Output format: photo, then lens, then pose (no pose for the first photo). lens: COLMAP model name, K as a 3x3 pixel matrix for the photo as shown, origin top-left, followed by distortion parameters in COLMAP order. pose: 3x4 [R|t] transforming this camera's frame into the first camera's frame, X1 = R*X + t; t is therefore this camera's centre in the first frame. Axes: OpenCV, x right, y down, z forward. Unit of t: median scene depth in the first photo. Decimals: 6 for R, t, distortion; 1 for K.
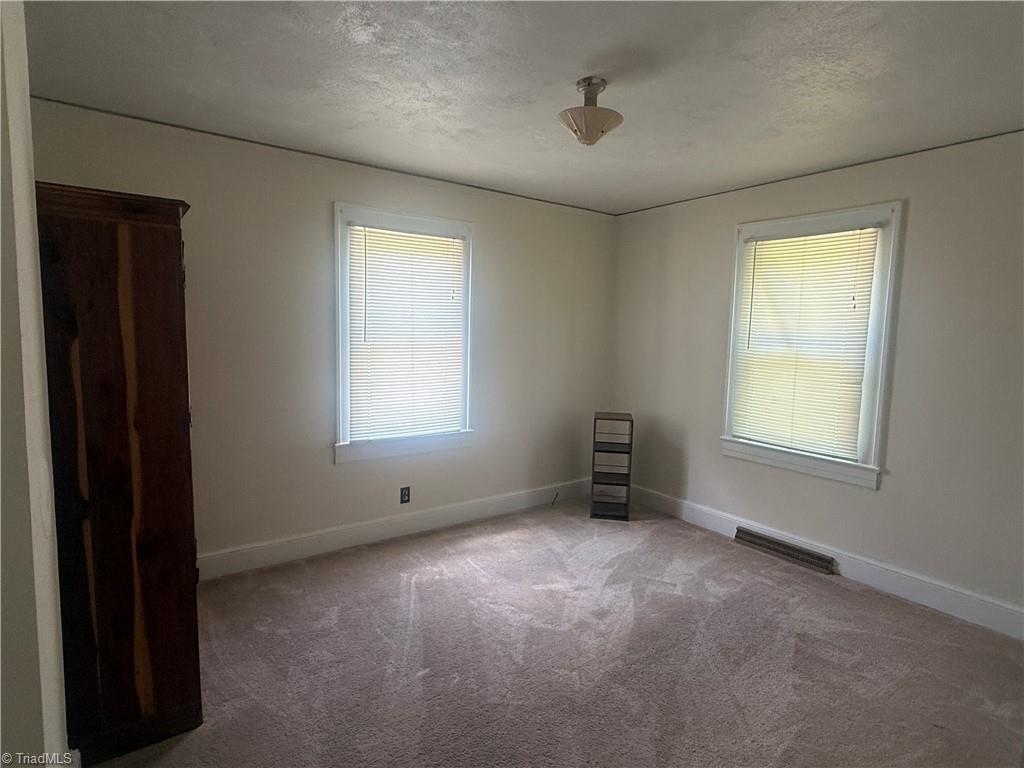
lens RADIAL K [[546.0, 0, 507.9], [0, 546.0, 385.5], [0, 0, 1]] dist [-0.000351, 0.001638]
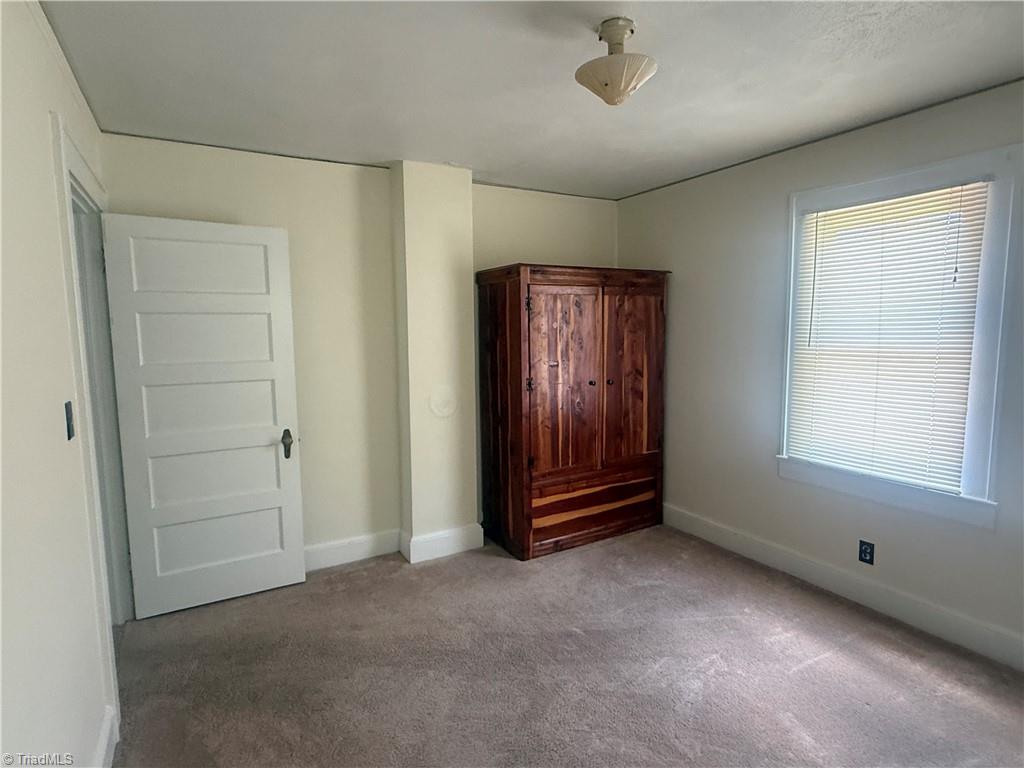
lens RADIAL K [[546.0, 0, 507.9], [0, 546.0, 385.5], [0, 0, 1]] dist [-0.000351, 0.001638]
pose [[-0.121376, 0.082352, -0.989185, 0.654281], [-0.092450, 0.991283, 0.093871, -0.056623], [0.988292, 0.102844, -0.112704, 0.630762]]
